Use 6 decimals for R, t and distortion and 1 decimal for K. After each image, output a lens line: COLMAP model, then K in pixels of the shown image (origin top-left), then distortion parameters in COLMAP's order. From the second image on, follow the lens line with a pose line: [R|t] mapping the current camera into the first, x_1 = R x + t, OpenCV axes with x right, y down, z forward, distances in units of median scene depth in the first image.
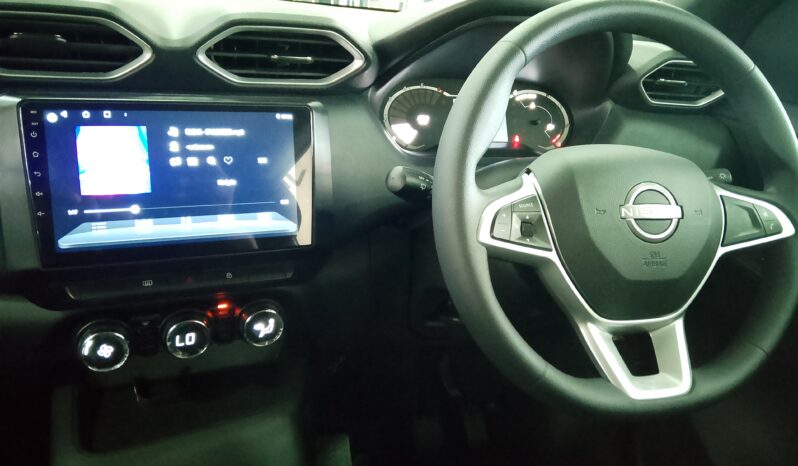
lens RADIAL K [[631.4, 0, 405.7], [0, 631.4, 231.0], [0, 0, 1]] dist [0.065583, -0.007106]
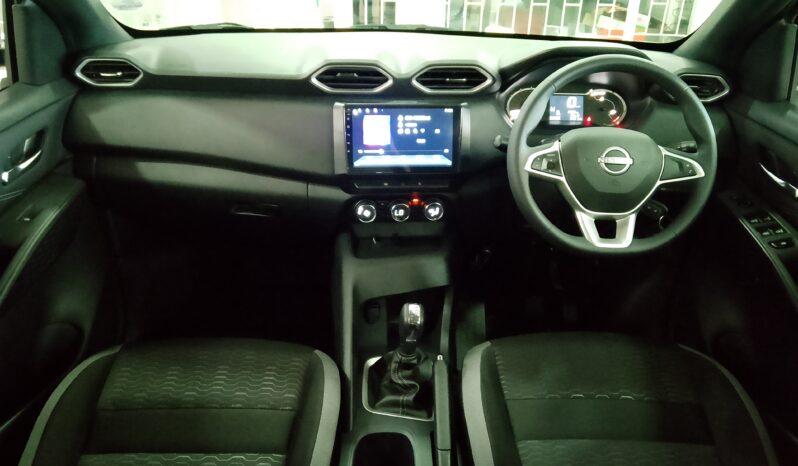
lens RADIAL K [[595.0, 0, 403.7], [0, 595.0, 227.7], [0, 0, 1]] dist [0.082352, 0.012440]
pose [[0.956269, 0.073750, -0.283036, 0.266325], [-0.055467, 0.995855, 0.072087, 0.077408], [0.287180, -0.053235, 0.956396, -1.006385]]
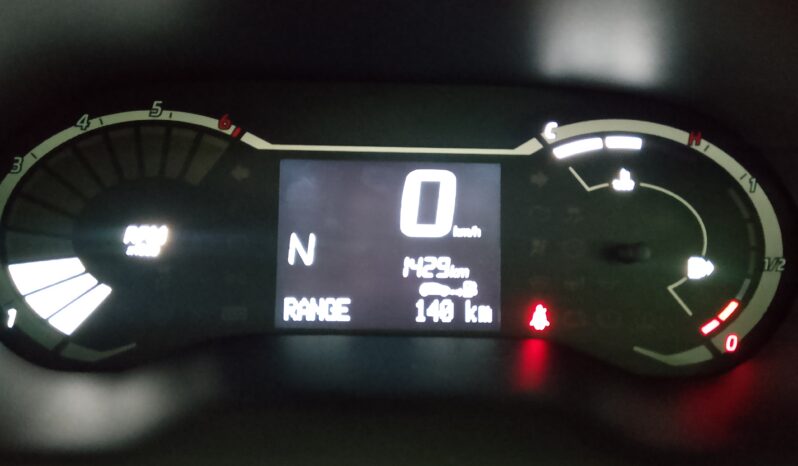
lens RADIAL K [[595.0, 0, 402.9], [0, 595.0, 232.6], [0, 0, 1]] dist [0.082352, 0.012440]
pose [[0.957790, 0.062056, -0.280690, 0.281042], [-0.048400, 0.997294, 0.055330, -0.283572], [0.283364, -0.039409, 0.958202, 1.131133]]
